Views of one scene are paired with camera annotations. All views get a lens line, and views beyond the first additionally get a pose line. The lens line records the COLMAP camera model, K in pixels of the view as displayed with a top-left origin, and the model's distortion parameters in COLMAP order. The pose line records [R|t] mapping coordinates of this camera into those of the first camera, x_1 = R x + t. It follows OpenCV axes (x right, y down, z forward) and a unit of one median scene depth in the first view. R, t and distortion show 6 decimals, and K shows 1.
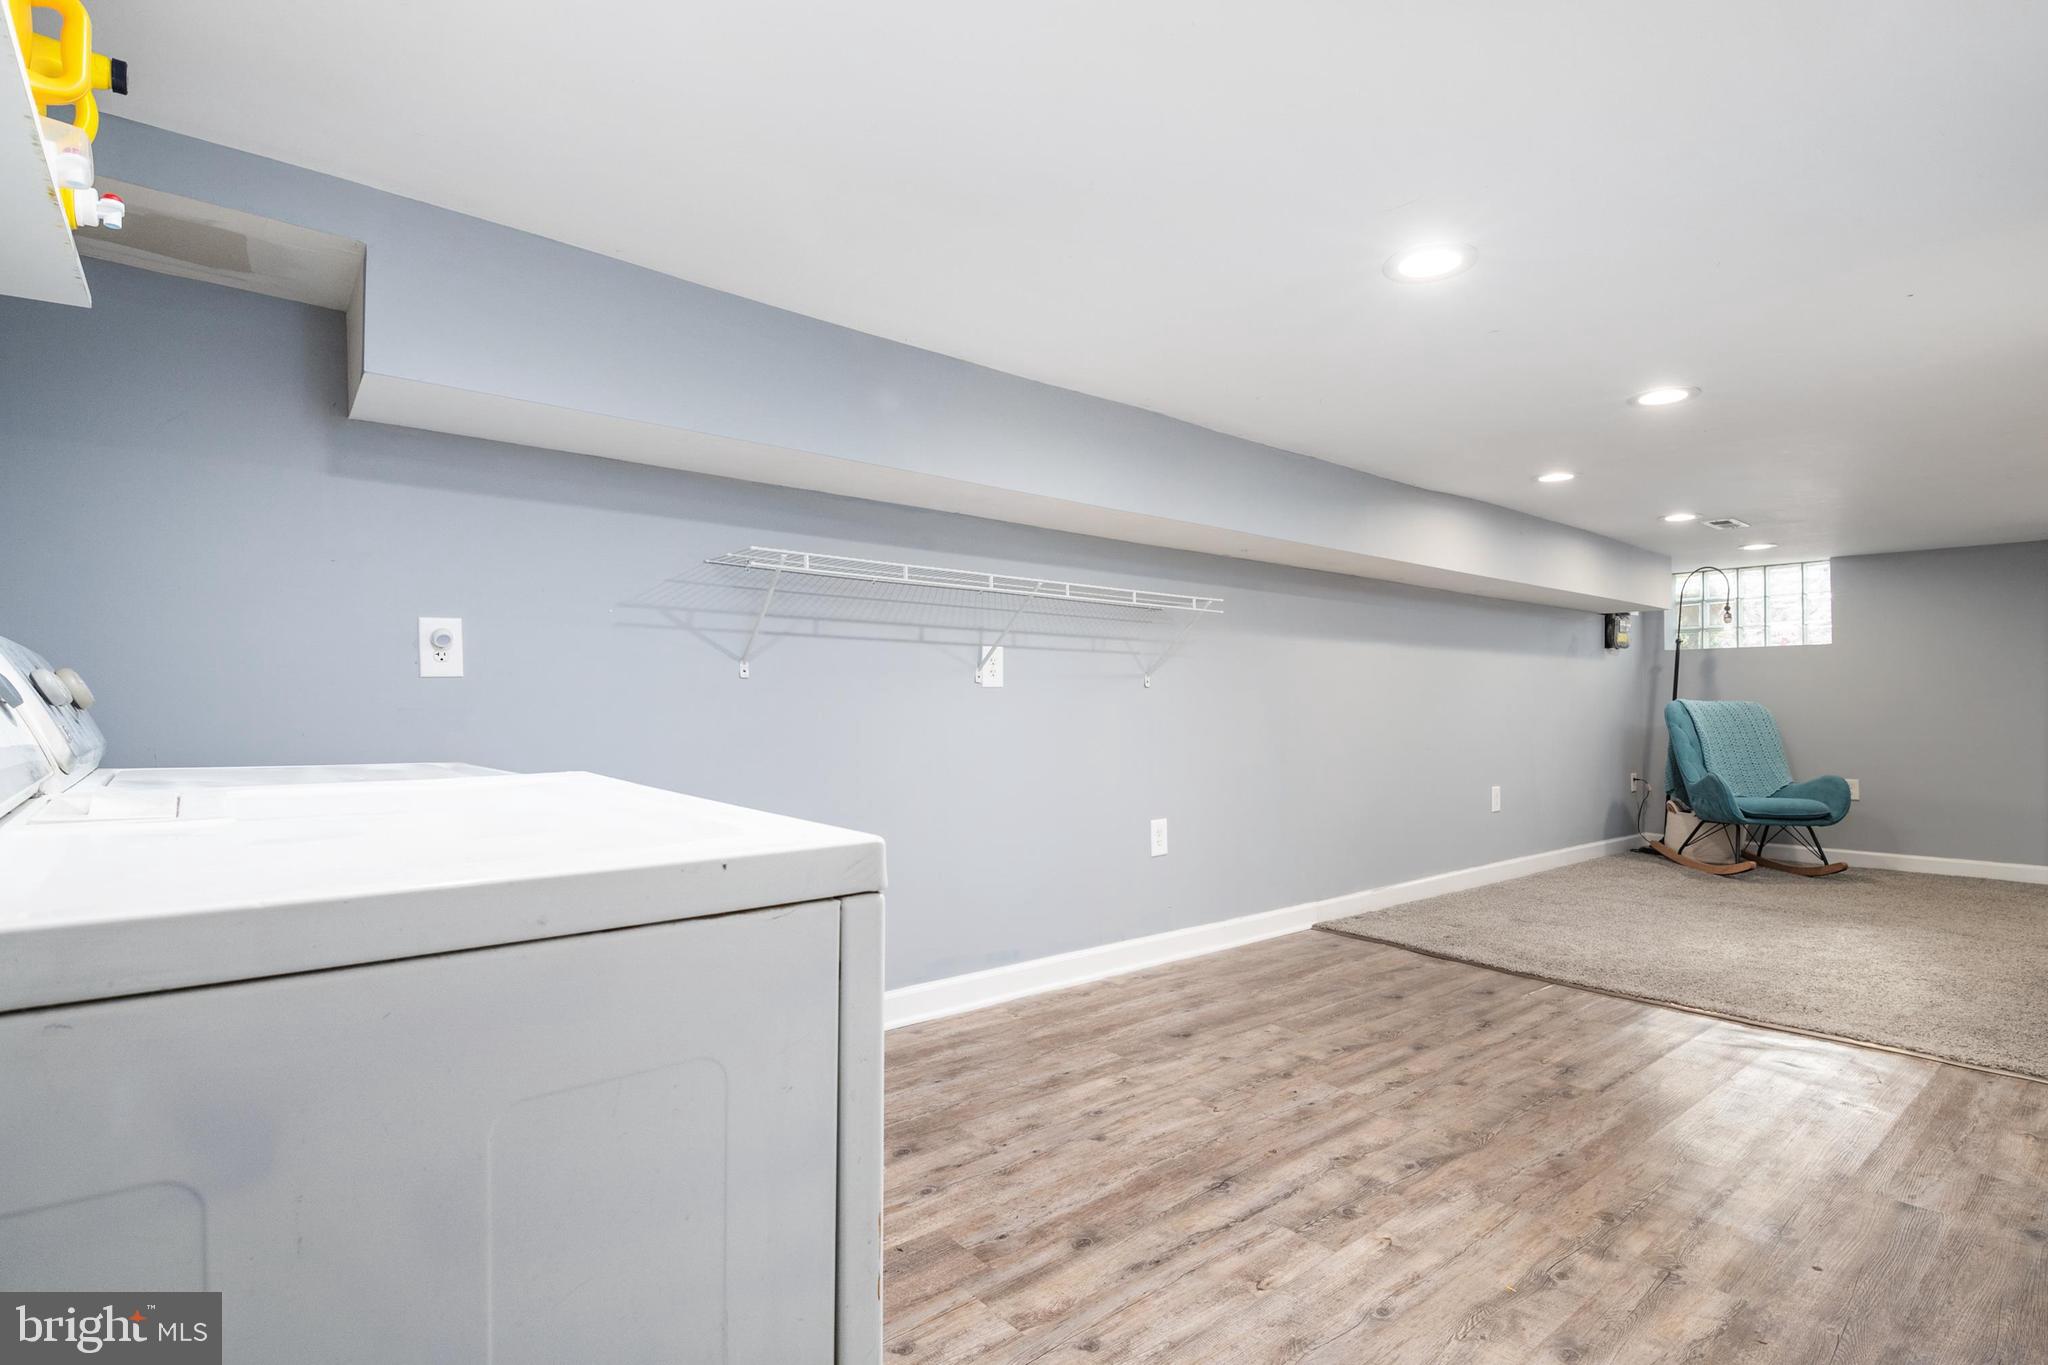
lens RADIAL K [[992.0, 0, 1024.0], [0, 992.0, 682.5], [0, 0, 1]] dist [-0.015393, -0.000798]
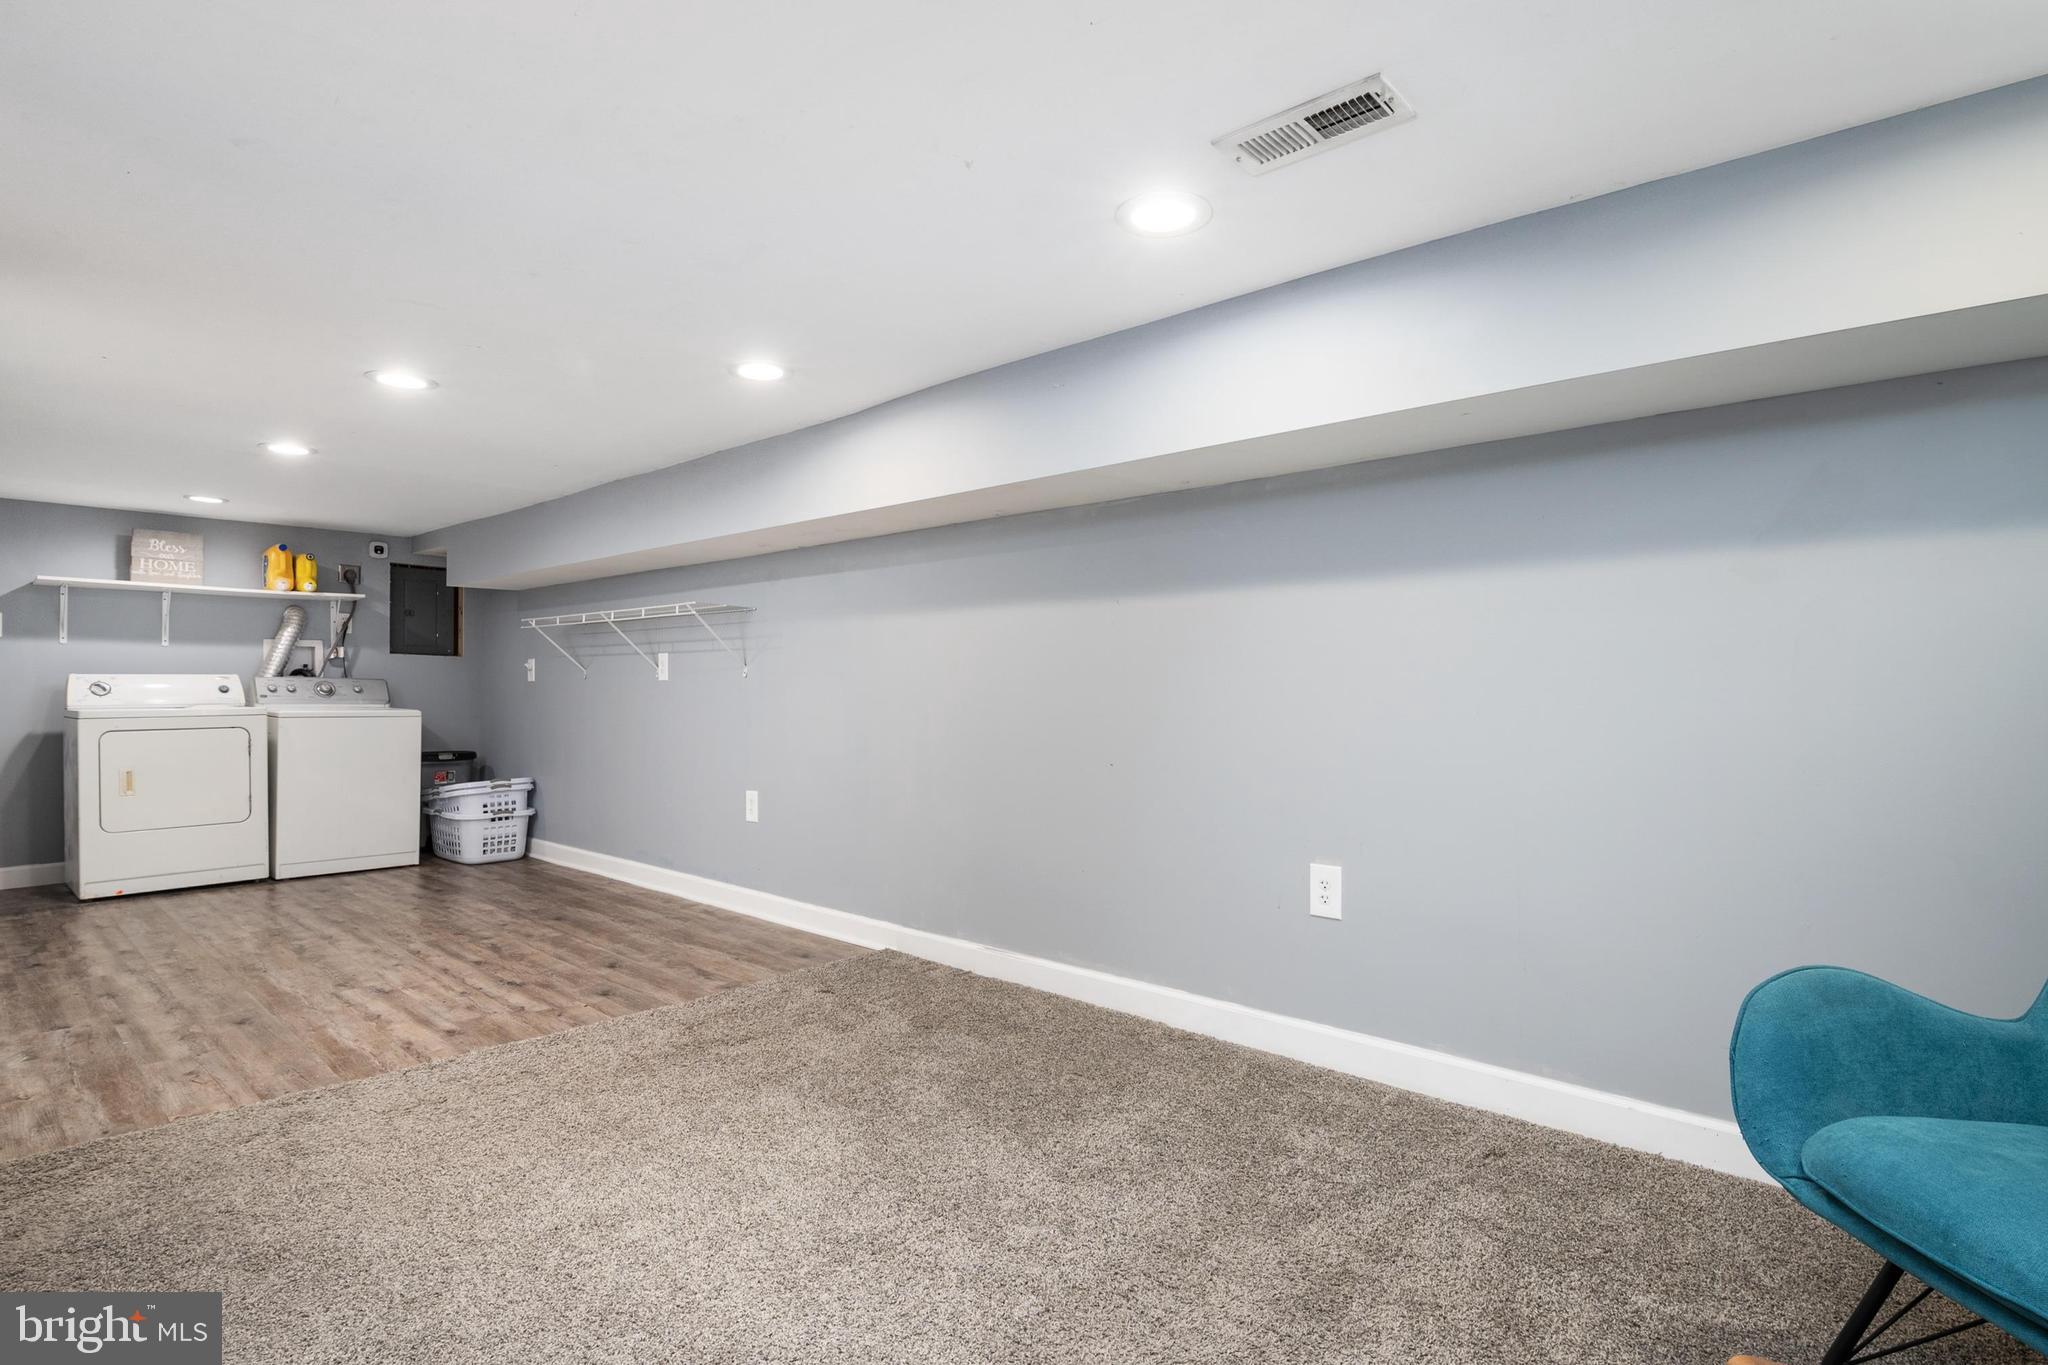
lens RADIAL K [[992.0, 0, 1024.0], [0, 992.0, 682.5], [0, 0, 1]] dist [-0.015393, -0.000798]
pose [[0.165649, -0.010845, -0.986125, 1.660823], [0.021159, 0.999748, -0.007440, 0.032688], [0.985958, -0.019633, 0.165836, 1.397534]]
